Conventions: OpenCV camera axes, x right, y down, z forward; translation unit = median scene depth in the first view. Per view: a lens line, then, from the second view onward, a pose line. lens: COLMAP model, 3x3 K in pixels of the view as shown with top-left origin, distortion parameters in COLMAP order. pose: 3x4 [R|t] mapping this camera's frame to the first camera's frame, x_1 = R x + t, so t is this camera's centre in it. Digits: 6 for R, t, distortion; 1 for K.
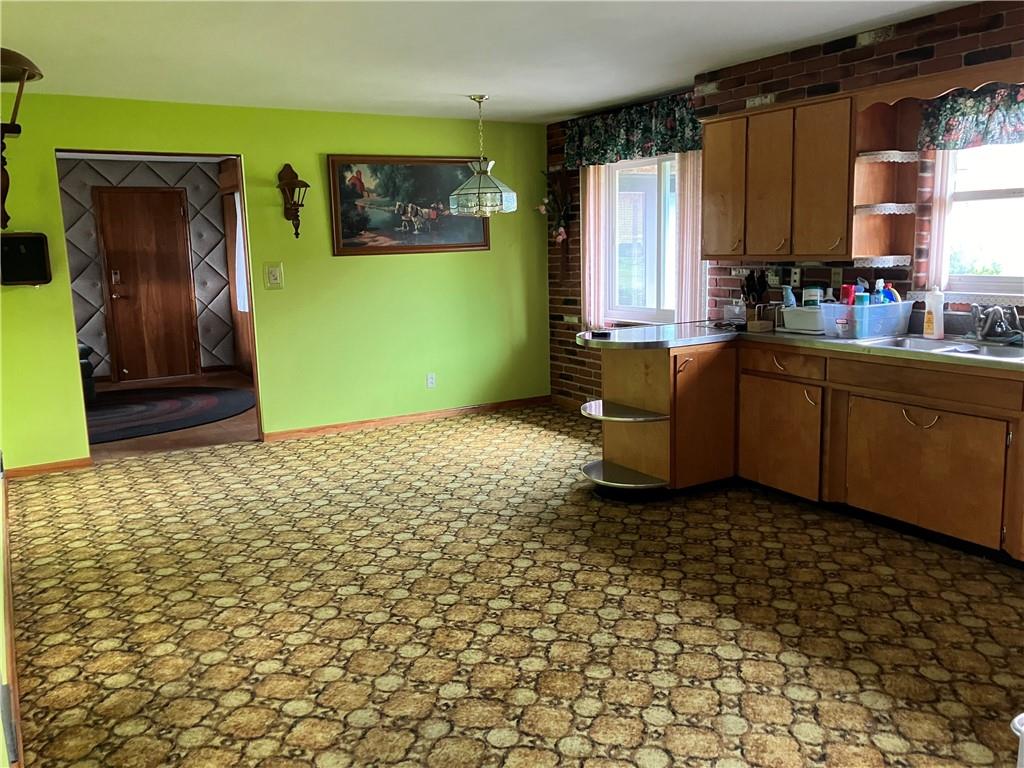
lens RADIAL K [[833.8, 0, 510.3], [0, 833.8, 374.4], [0, 0, 1]] dist [0.036060, -0.040384]
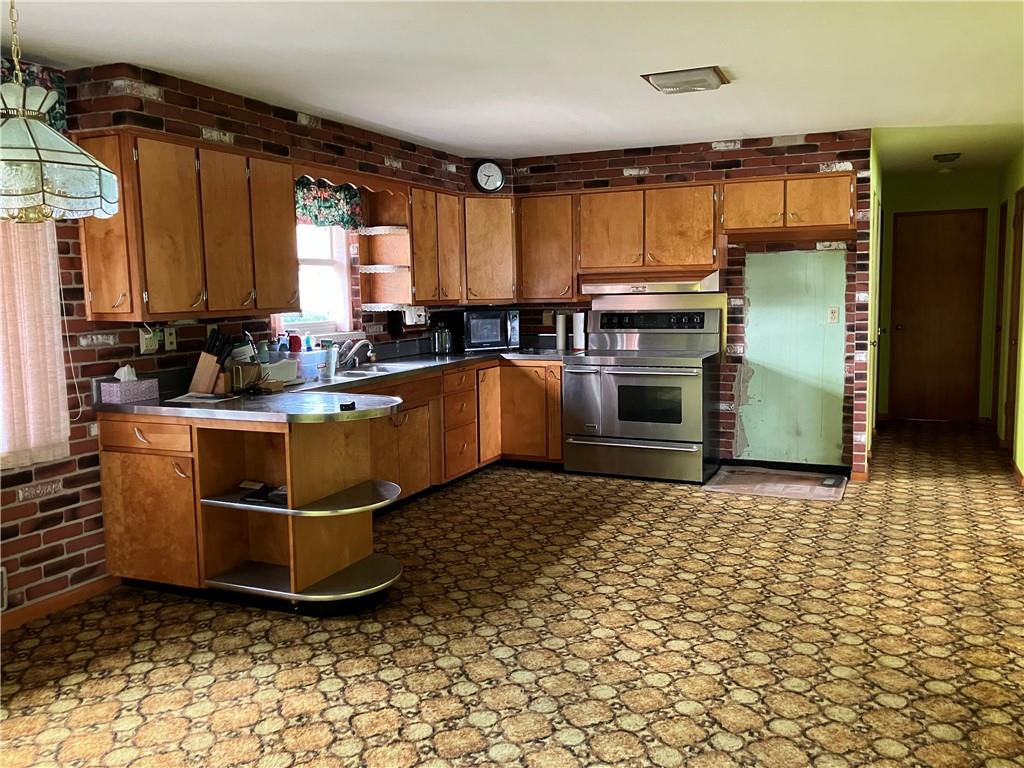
lens RADIAL K [[833.8, 0, 521.7], [0, 833.8, 378.1], [0, 0, 1]] dist [0.036060, -0.040384]
pose [[-0.561773, -0.054879, 0.825469, -0.803173], [0.162623, 0.971004, 0.175227, -0.237163], [-0.811150, 0.232678, -0.536559, 1.654356]]
